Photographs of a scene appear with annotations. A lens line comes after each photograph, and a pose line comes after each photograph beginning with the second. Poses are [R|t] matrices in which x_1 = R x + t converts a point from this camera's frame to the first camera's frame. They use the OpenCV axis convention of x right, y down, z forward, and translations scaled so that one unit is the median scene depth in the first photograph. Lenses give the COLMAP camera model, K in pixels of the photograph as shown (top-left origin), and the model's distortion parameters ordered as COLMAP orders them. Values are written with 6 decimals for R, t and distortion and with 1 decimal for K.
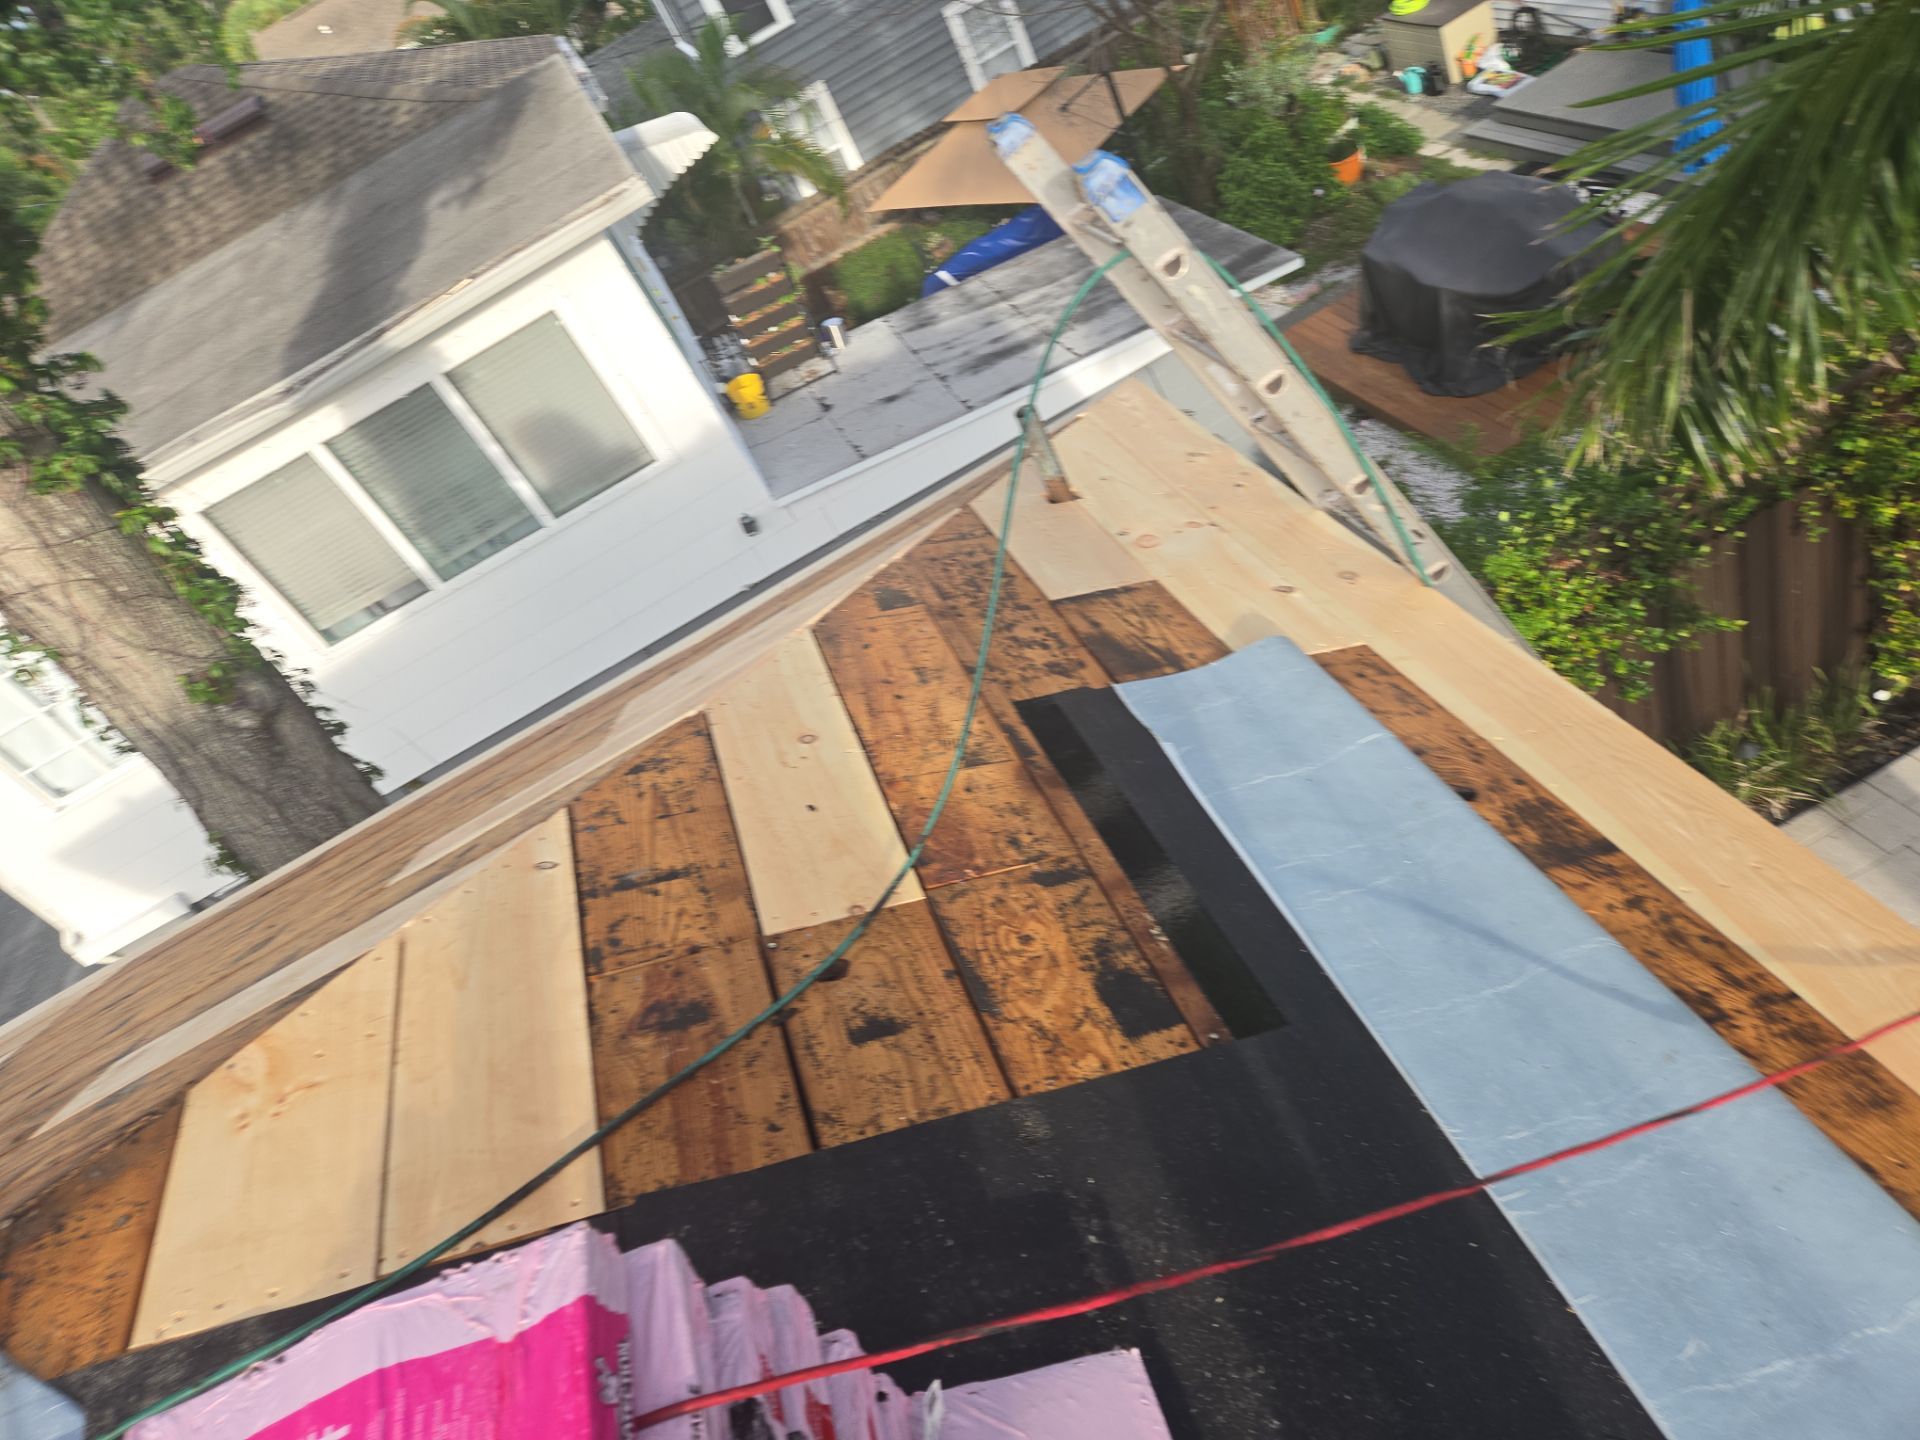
lens RADIAL K [[1254.4, 0, 969.2], [0, 1254.4, 778.1], [0, 0, 1]] dist [0.090708, -0.078782]
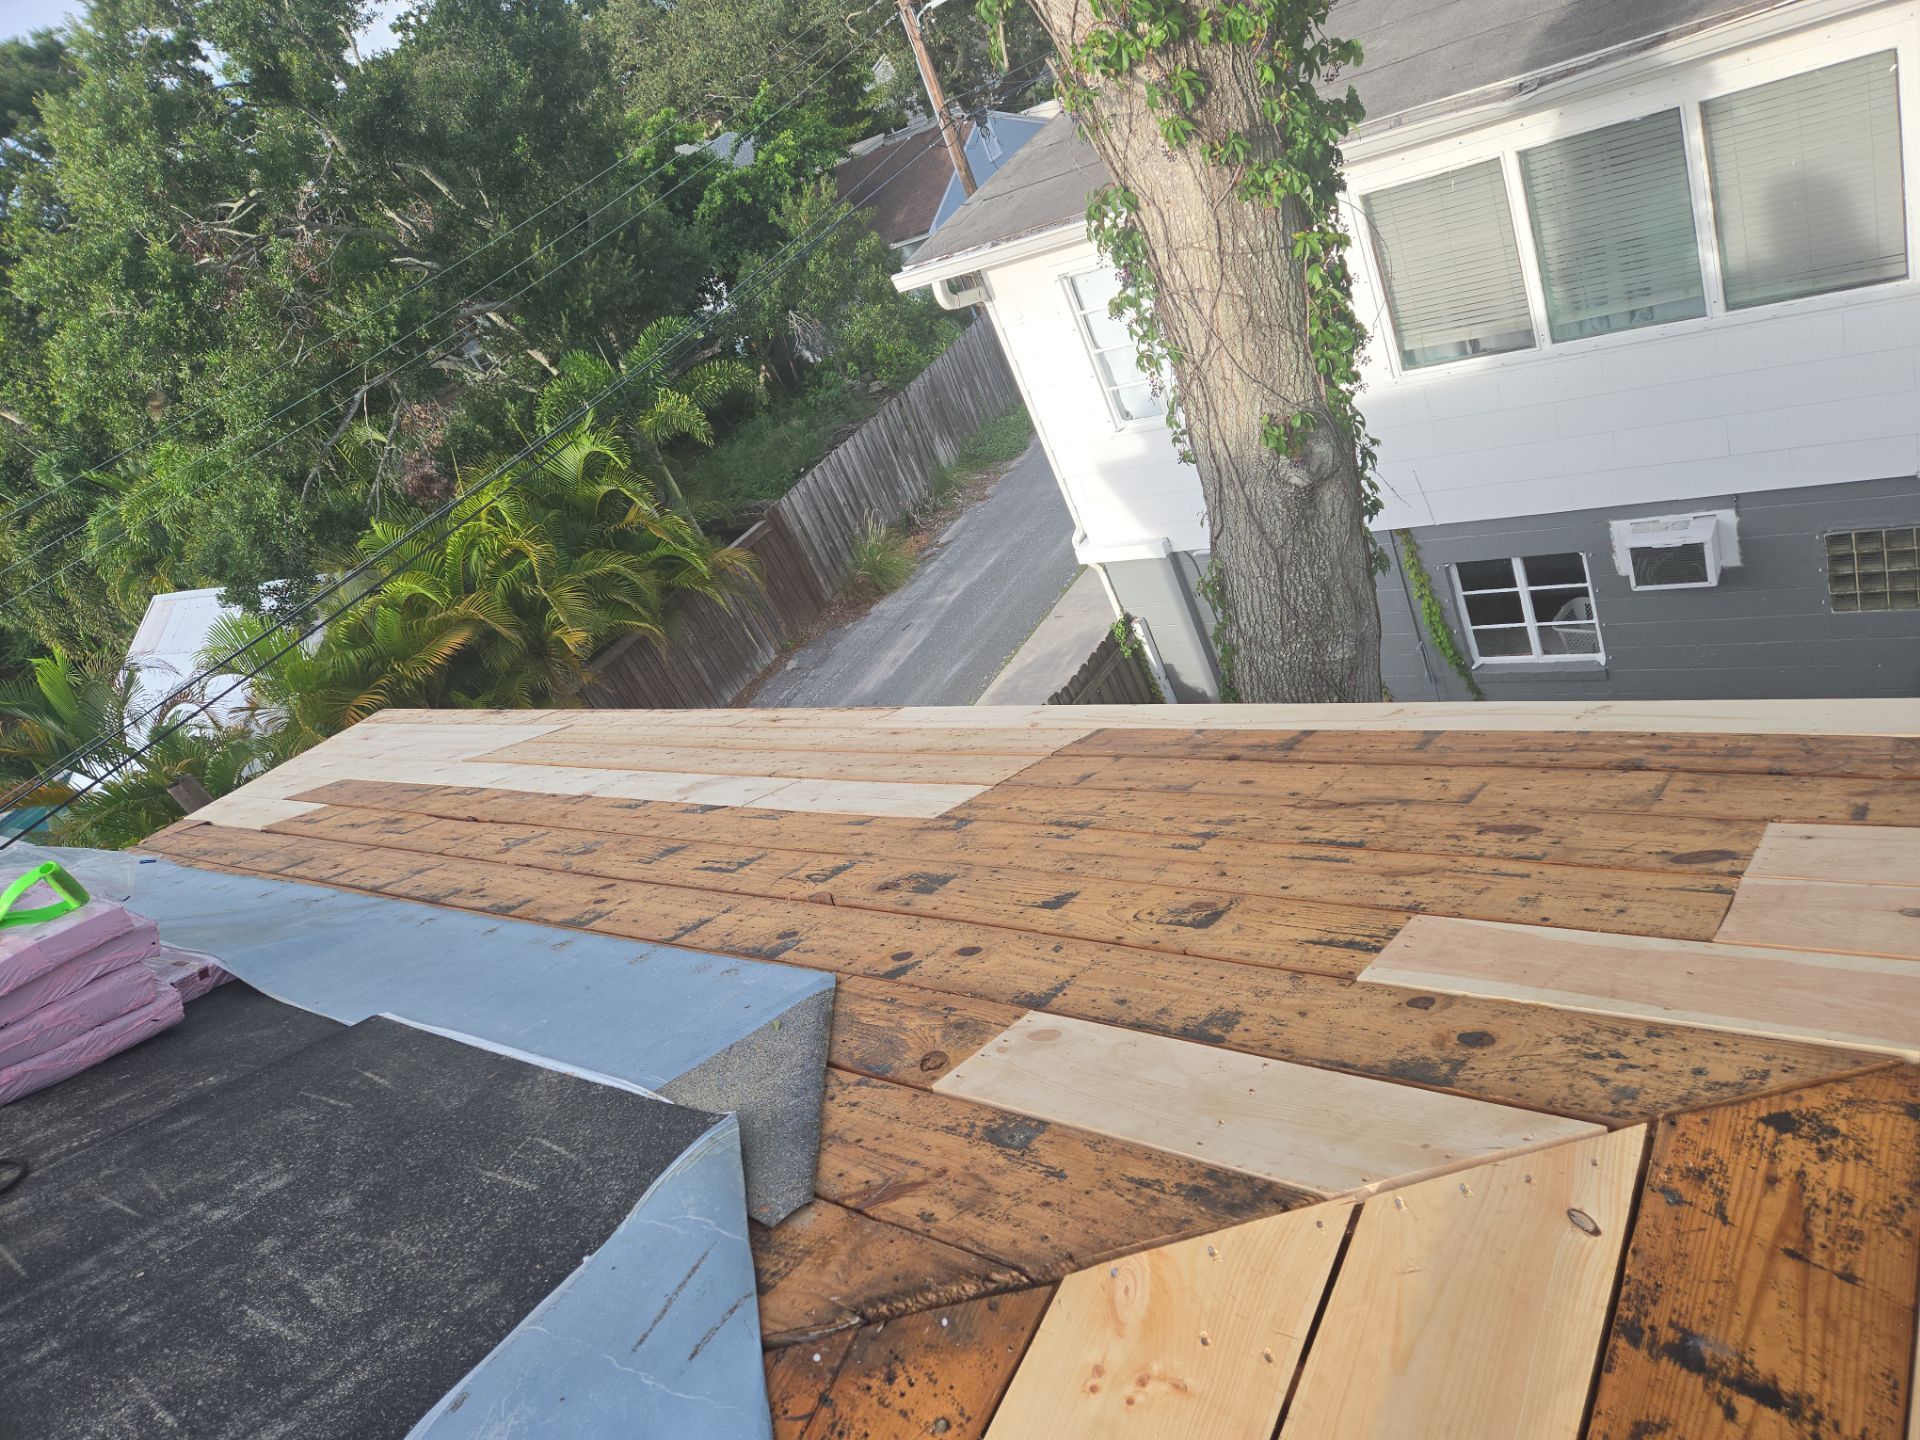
lens RADIAL K [[1291.5, 0, 956.1], [0, 1291.5, 730.4], [0, 0, 1]] dist [0.079875, -0.068276]
pose [[0.670547, 0.501060, -0.547088, -0.116700], [-0.386655, 0.865410, 0.318690, -0.095179], [0.633139, -0.002162, 0.774035, 0.096337]]
